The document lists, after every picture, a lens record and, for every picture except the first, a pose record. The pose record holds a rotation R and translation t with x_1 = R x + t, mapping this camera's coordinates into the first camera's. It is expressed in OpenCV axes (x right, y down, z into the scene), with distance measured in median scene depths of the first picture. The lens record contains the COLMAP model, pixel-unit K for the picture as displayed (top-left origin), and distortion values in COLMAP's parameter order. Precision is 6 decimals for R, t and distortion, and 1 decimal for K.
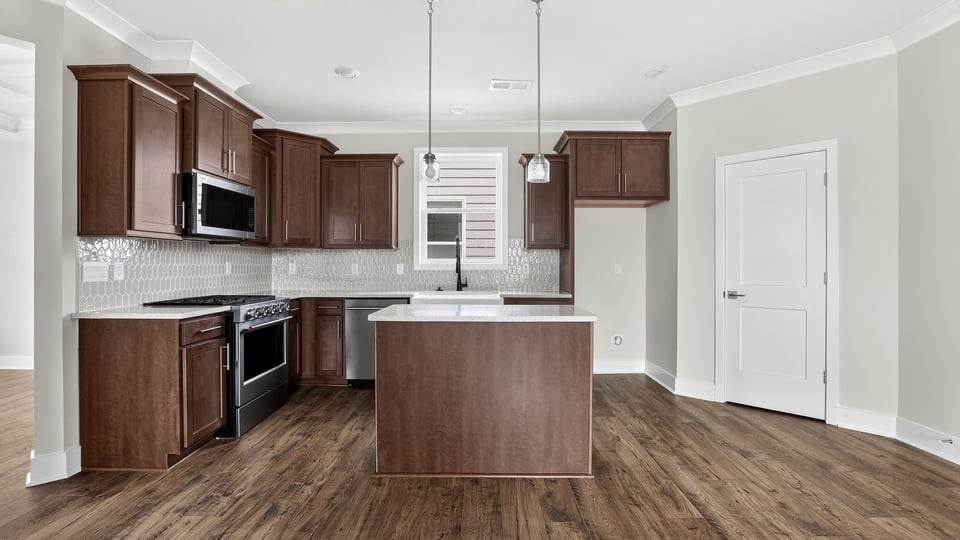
lens RADIAL K [[439.5, 0, 478.4], [0, 439.5, 263.7], [0, 0, 1]] dist [-0.015882, 0.000991]
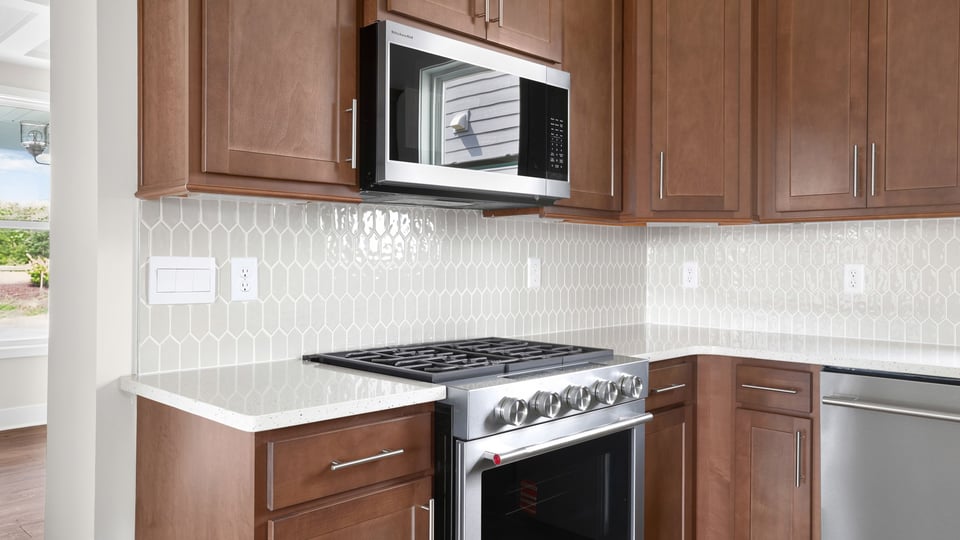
lens RADIAL K [[722.8, 0, 481.9], [0, 722.8, 257.5], [0, 0, 1]] dist [-0.000306, 0.004906]
pose [[0.722339, -0.003134, -0.691532, -0.127286], [-0.003102, 0.999965, -0.007772, 0.000571], [0.691532, 0.007759, 0.722304, 0.494145]]
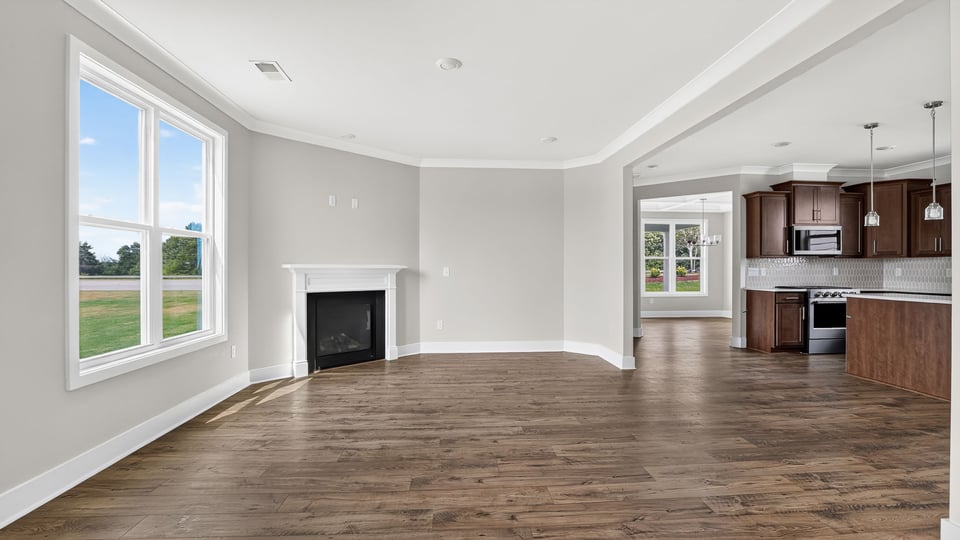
lens RADIAL K [[439.5, 0, 486.6], [0, 439.5, 273.4], [0, 0, 1]] dist [-0.015882, 0.000991]
pose [[0.098279, 0.009462, -0.995114, 1.071997], [0.000876, 0.999954, 0.009595, 0.001141], [0.995159, -0.001815, 0.098266, -0.567269]]
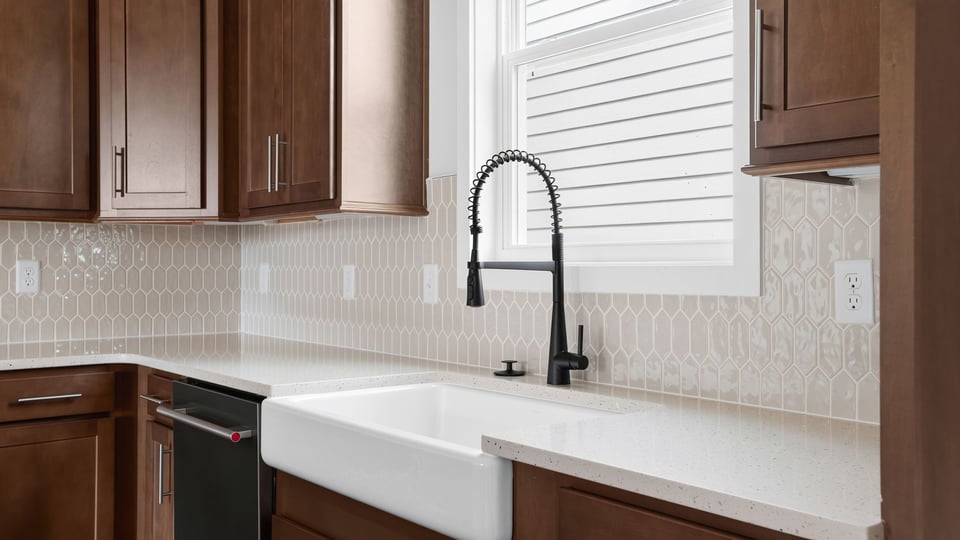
lens RADIAL K [[899.8, 0, 481.7], [0, 899.8, 264.2], [0, 0, 1]] dist [0.019295, 0.000000]
pose [[0.640977, -0.003567, -0.767552, 0.366028], [0.000533, 0.999991, -0.004203, 0.002557], [0.767560, 0.002285, 0.640973, 0.864130]]
